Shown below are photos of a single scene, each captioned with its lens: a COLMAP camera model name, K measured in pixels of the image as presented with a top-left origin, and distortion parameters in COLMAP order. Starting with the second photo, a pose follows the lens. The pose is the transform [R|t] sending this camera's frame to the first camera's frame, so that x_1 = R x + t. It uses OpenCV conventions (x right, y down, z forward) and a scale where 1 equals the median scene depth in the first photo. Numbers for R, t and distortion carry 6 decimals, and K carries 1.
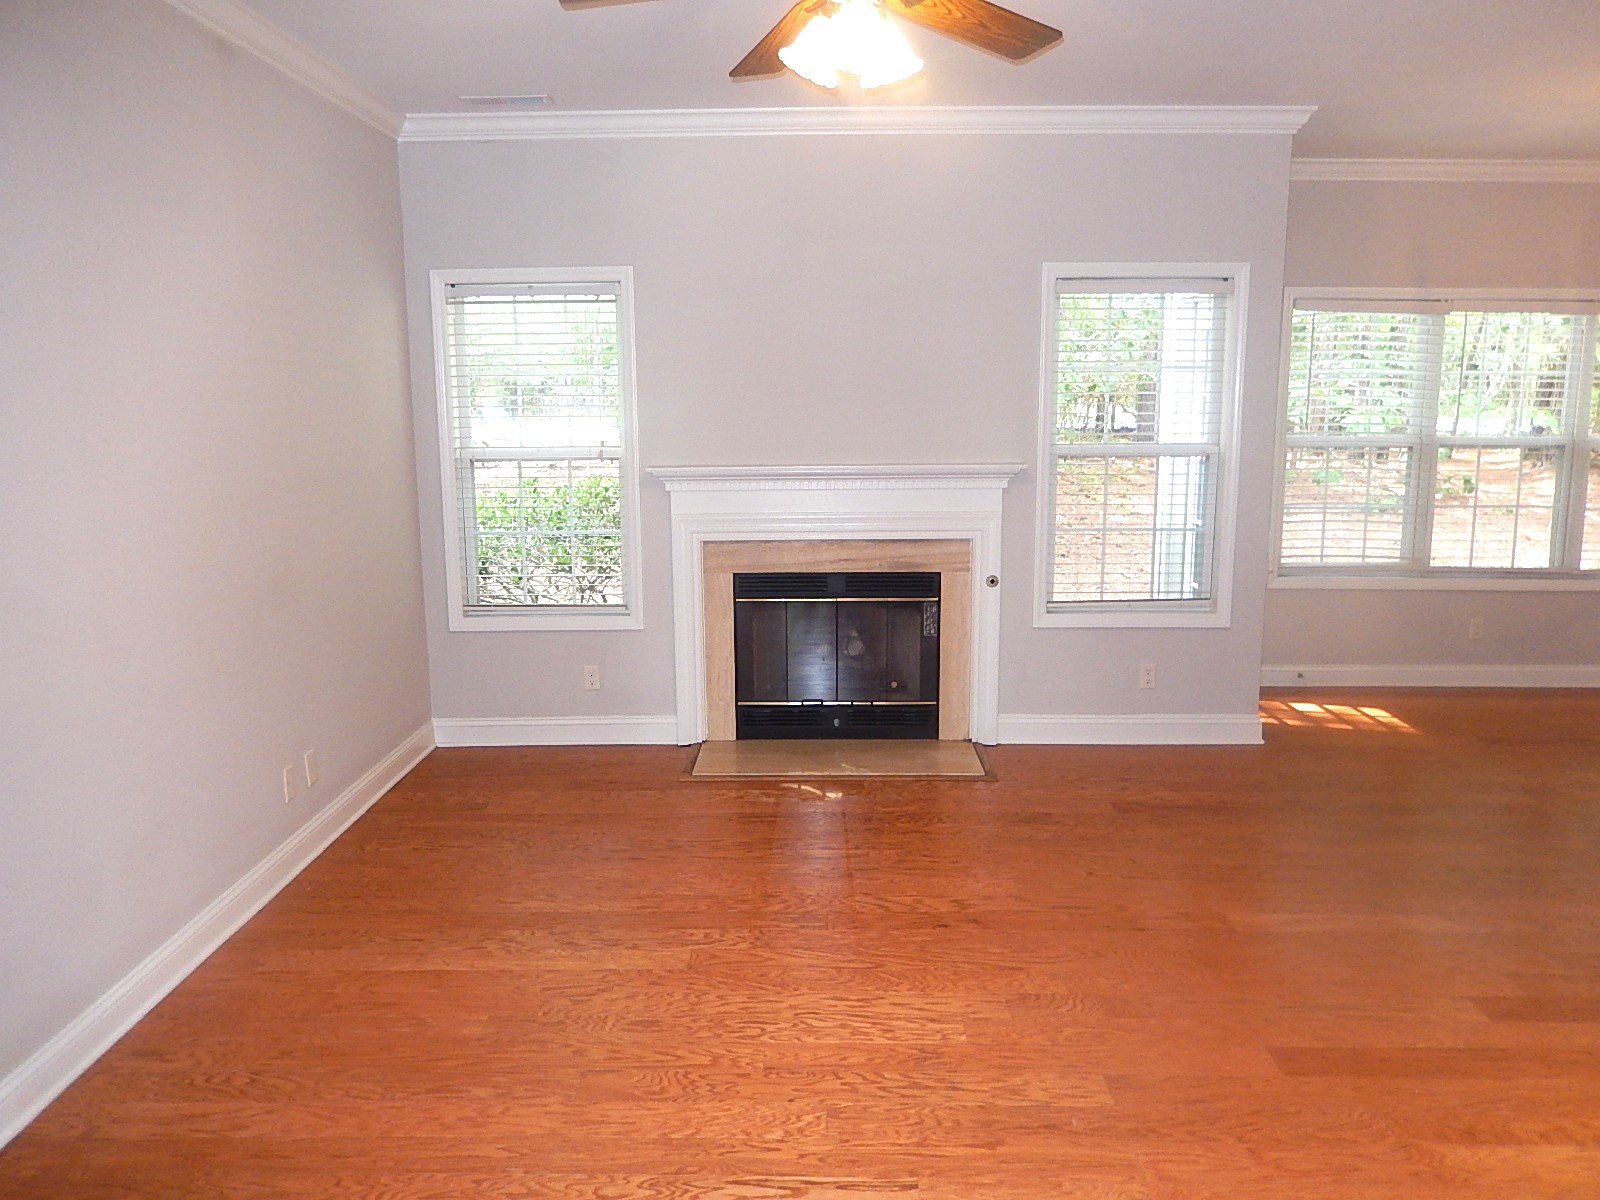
lens RADIAL K [[1218.3, 0, 771.4], [0, 1218.3, 591.4], [0, 0, 1]] dist [-0.004754, -0.004526]
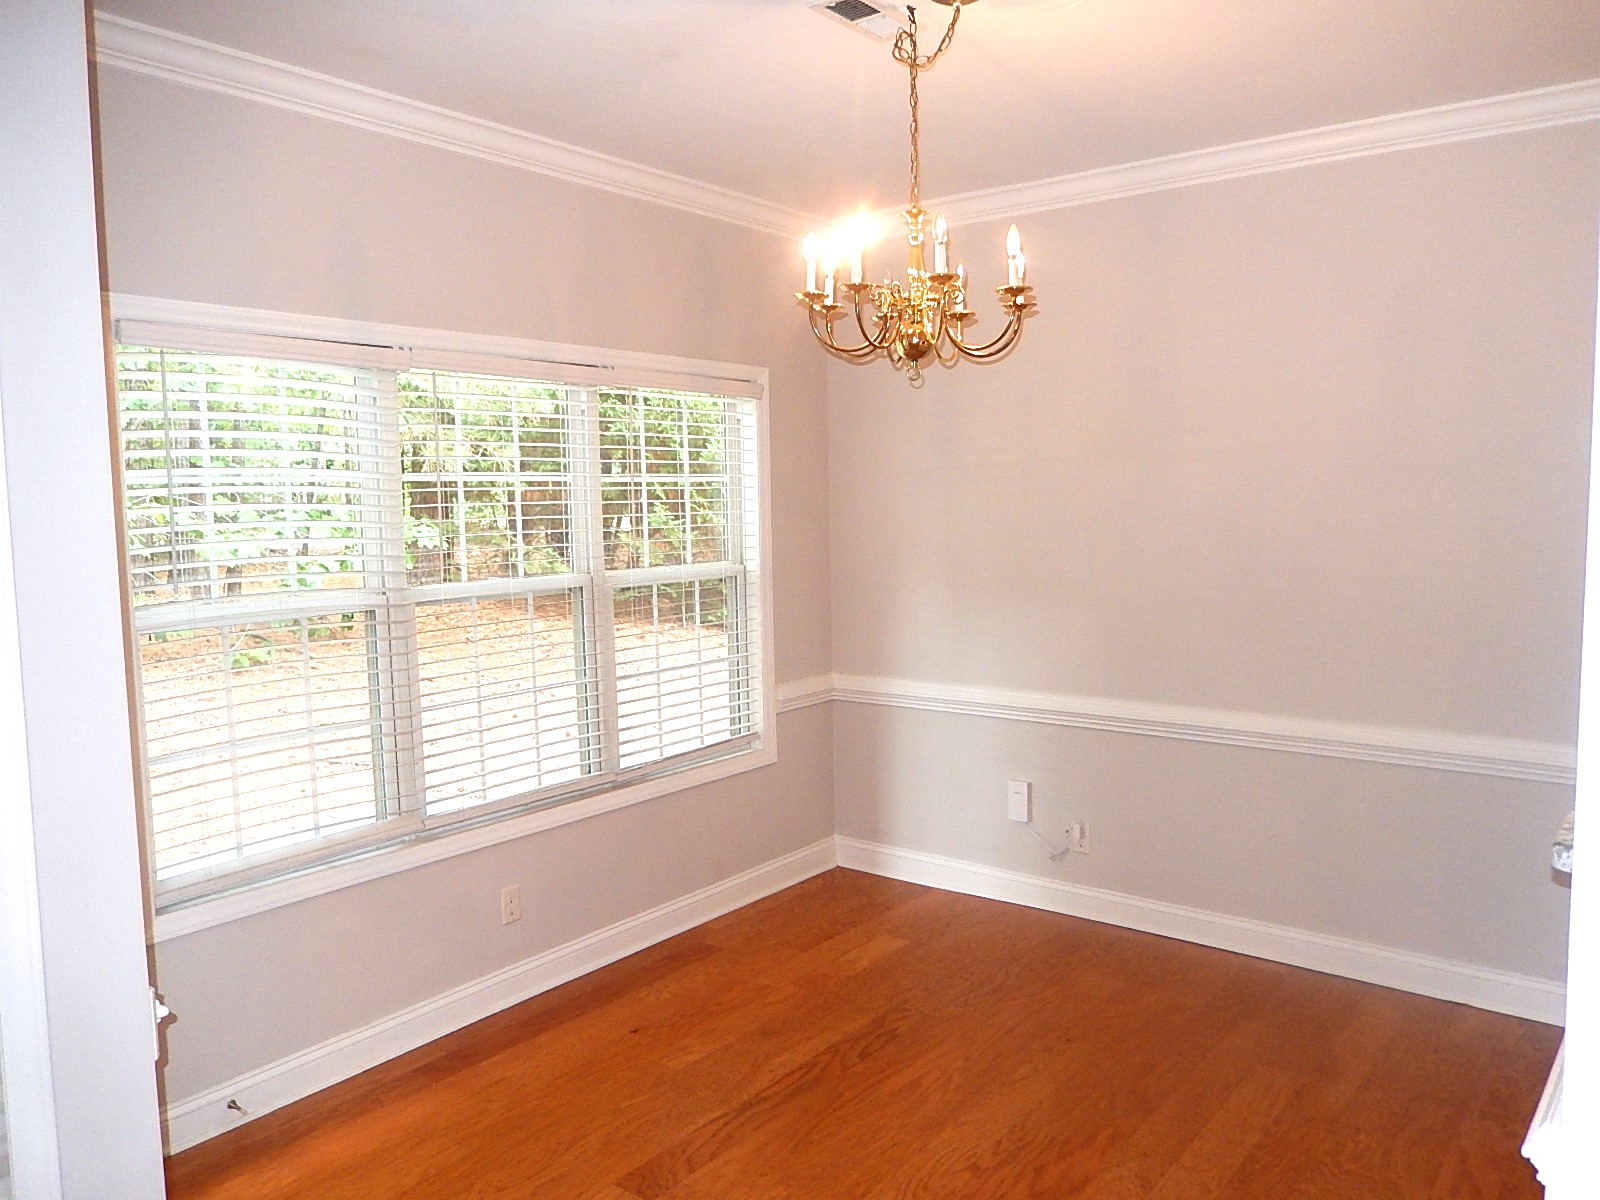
lens RADIAL K [[1218.3, 0, 771.4], [0, 1218.3, 591.4], [0, 0, 1]] dist [-0.004754, -0.004526]
pose [[0.616546, -0.072542, 0.783969, 0.251275], [0.147541, 0.988751, -0.024541, -0.104969], [-0.773371, 0.130799, 0.620314, 0.623095]]
